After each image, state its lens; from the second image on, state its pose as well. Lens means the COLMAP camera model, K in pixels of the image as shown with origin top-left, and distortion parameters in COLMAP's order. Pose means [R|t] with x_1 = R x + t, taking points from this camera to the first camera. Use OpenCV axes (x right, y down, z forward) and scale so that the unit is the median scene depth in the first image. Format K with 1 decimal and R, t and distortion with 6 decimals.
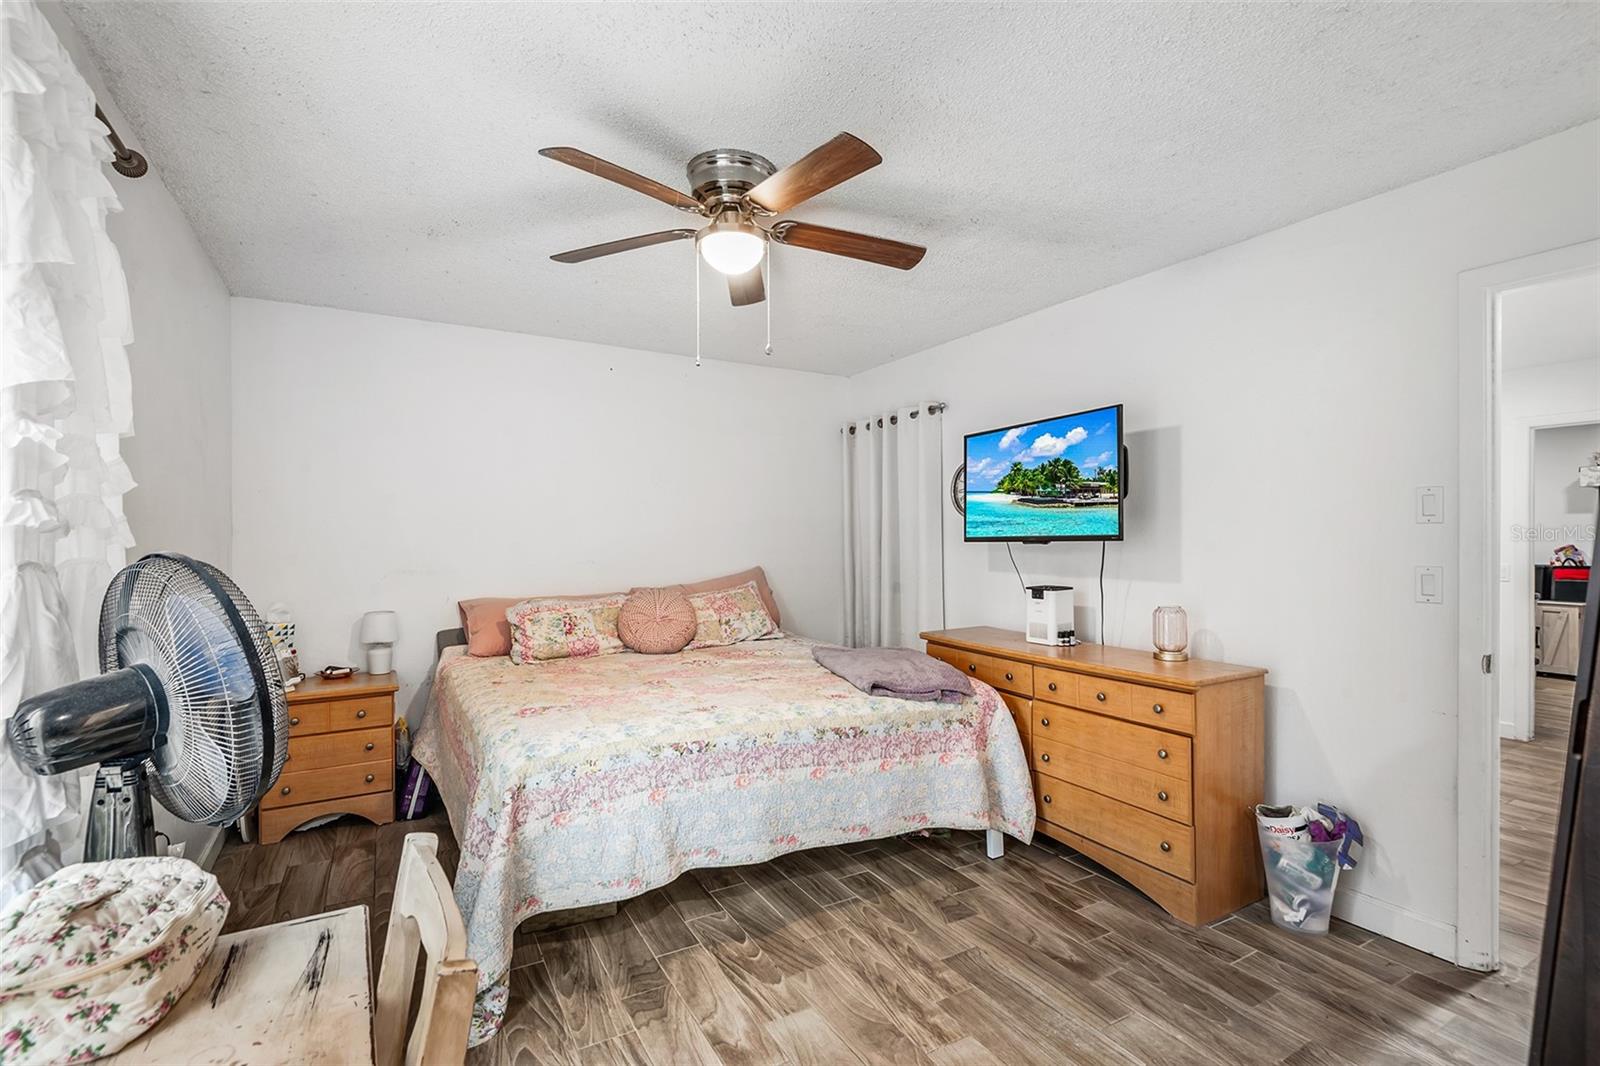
lens RADIAL K [[732.4, 0, 797.2], [0, 732.4, 539.9], [0, 0, 1]] dist [0.035091, -0.020596]
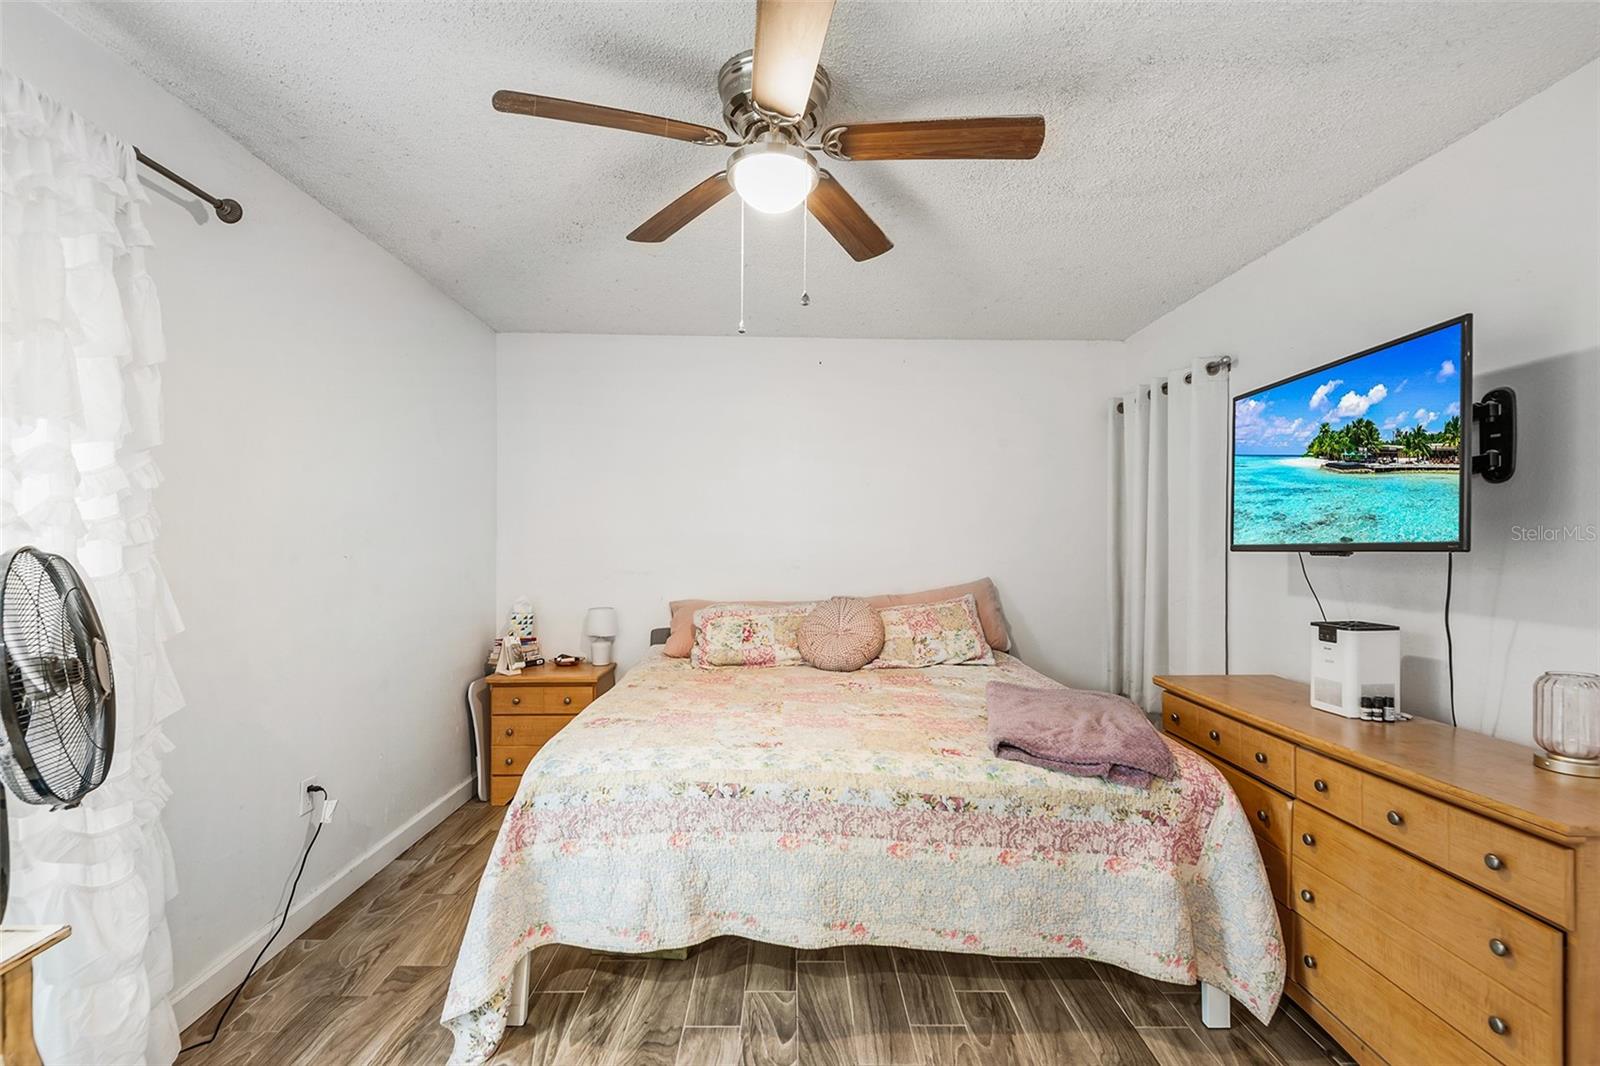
lens RADIAL K [[732.4, 0, 796.9], [0, 732.4, 550.9], [0, 0, 1]] dist [0.034209, -0.019371]
pose [[0.877285, 0.013708, -0.479774, 0.265225], [-0.011077, 0.999904, 0.008315, 0.001534], [0.479842, -0.001980, 0.877353, 0.247939]]
